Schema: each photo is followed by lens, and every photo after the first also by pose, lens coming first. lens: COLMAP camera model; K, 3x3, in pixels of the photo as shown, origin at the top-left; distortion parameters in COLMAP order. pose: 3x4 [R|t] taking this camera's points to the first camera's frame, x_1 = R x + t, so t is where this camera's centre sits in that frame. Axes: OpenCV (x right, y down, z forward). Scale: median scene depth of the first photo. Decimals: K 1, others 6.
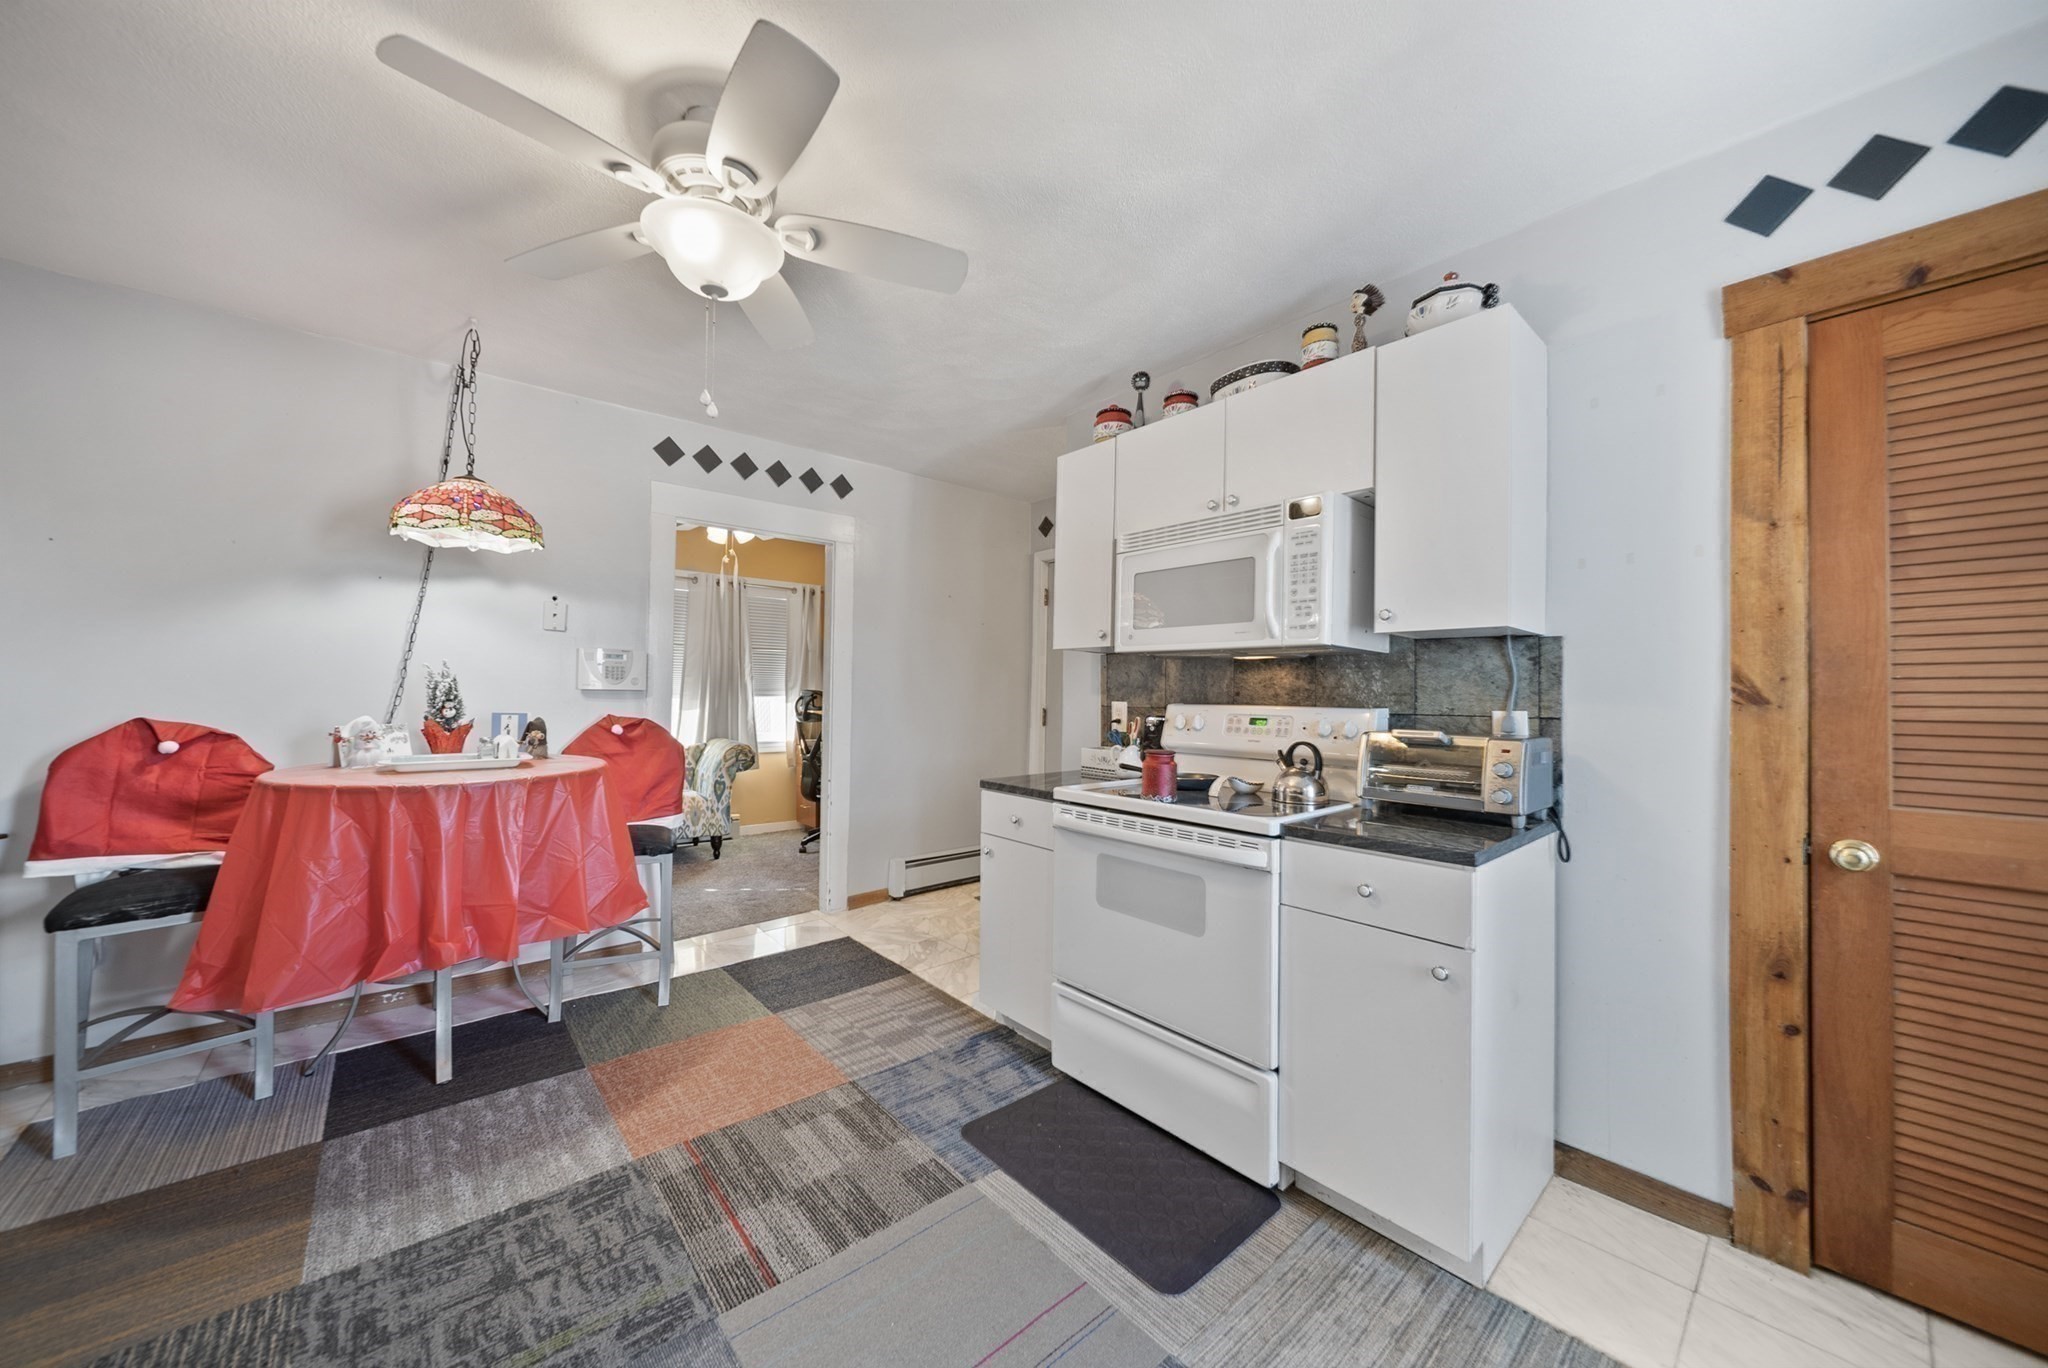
lens RADIAL K [[718.9, 0, 1025.8], [0, 718.9, 684.2], [0, 0, 1]] dist [-0.000988, -0.001257]
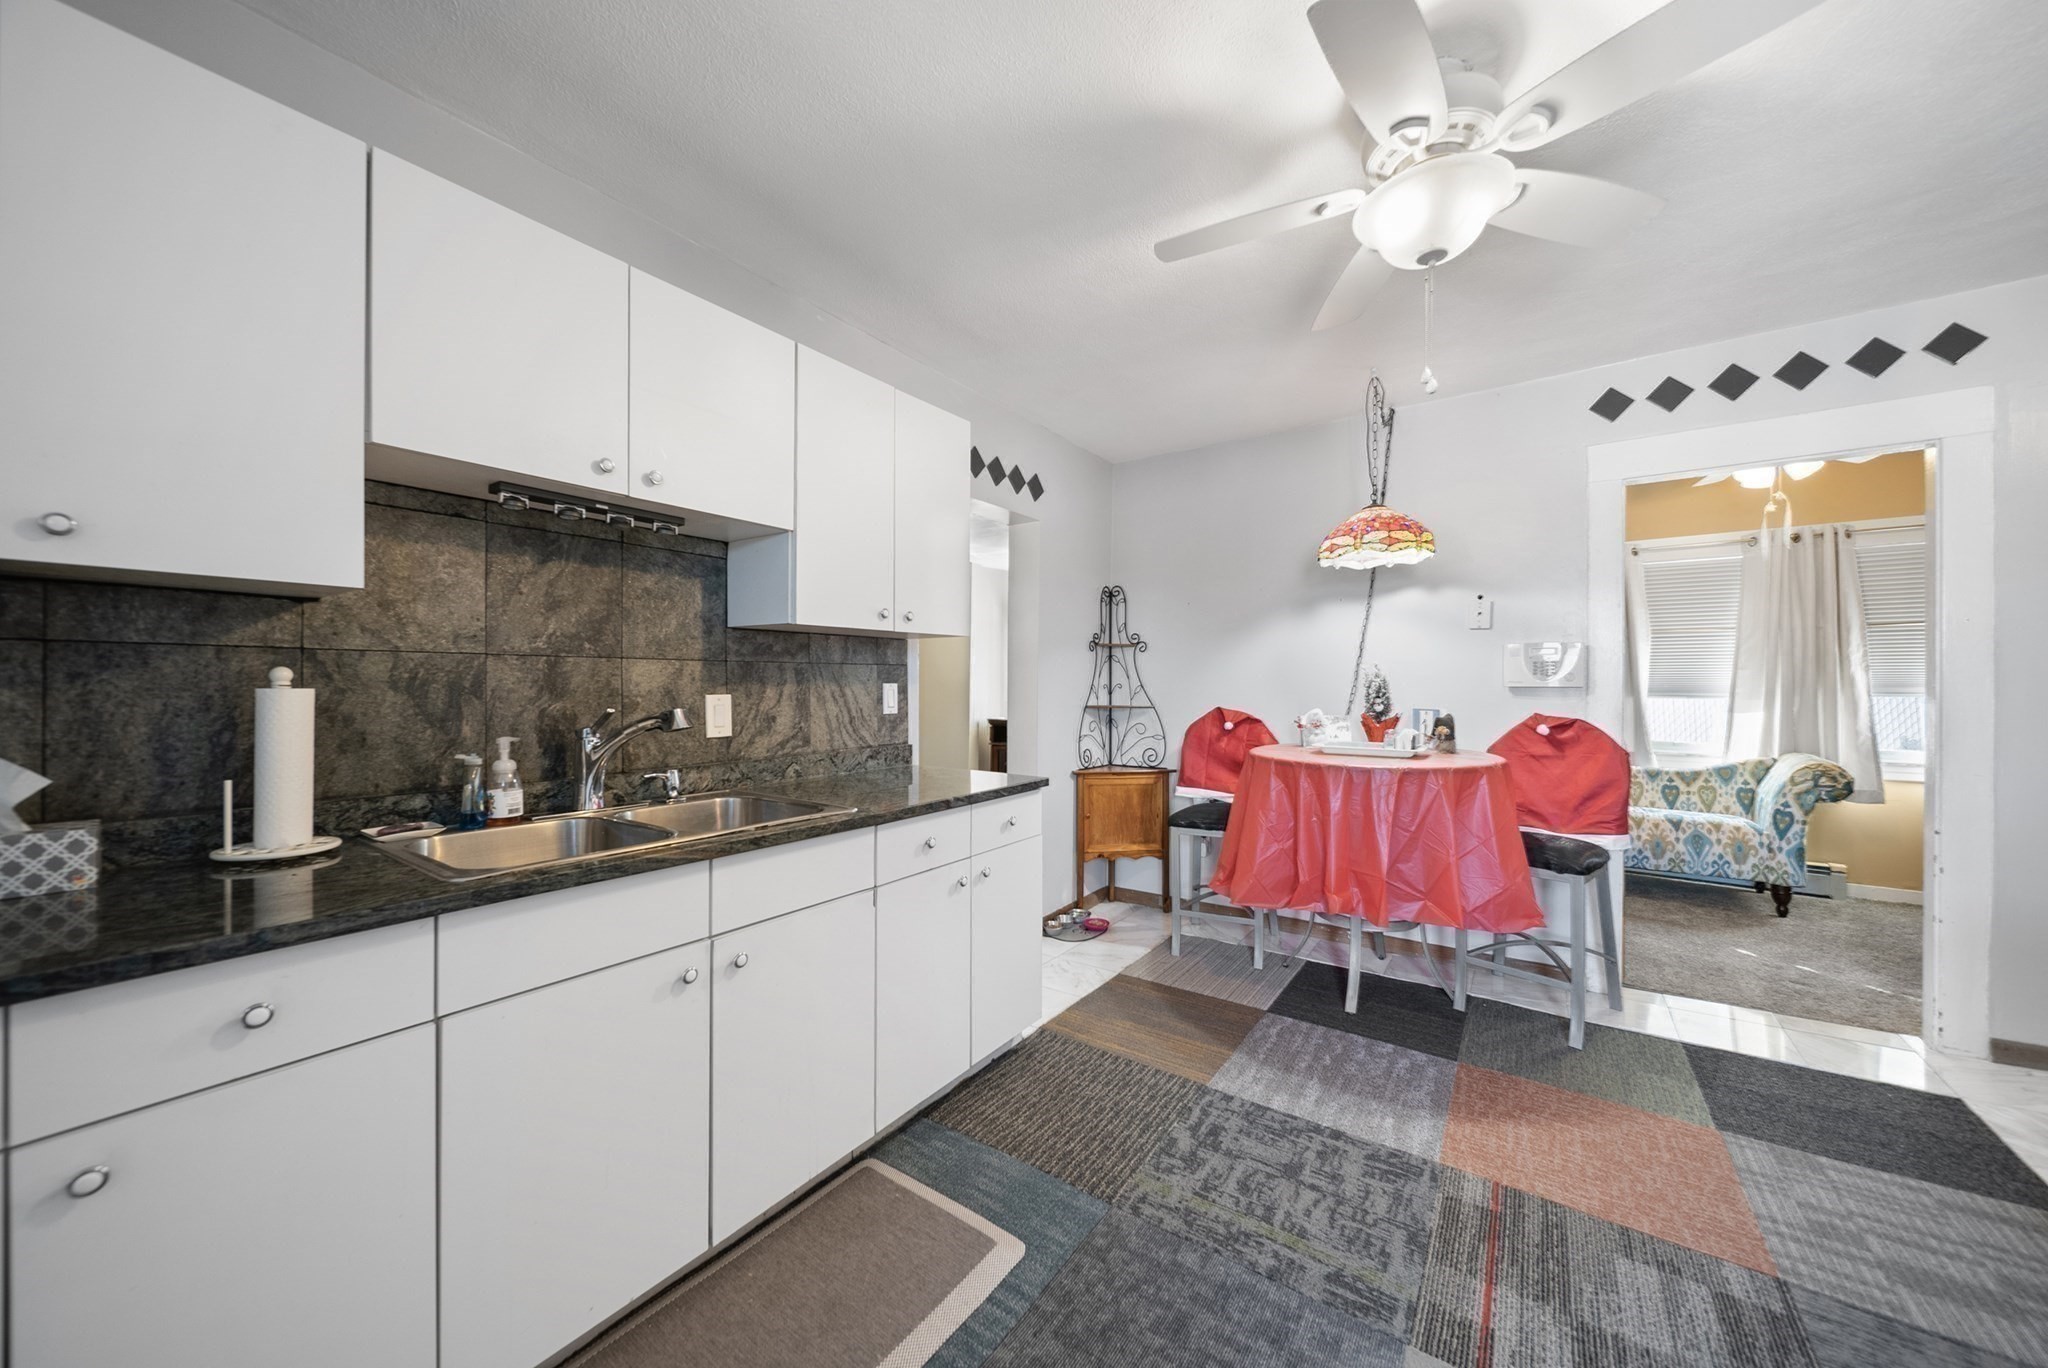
lens RADIAL K [[718.9, 0, 1018.9], [0, 718.9, 683.5], [0, 0, 1]] dist [-0.000988, -0.001257]
pose [[0.233604, -0.015041, -0.972215, 0.239335], [0.014369, 0.999825, -0.012015, 0.006974], [0.972226, -0.011163, 0.233779, 0.179185]]
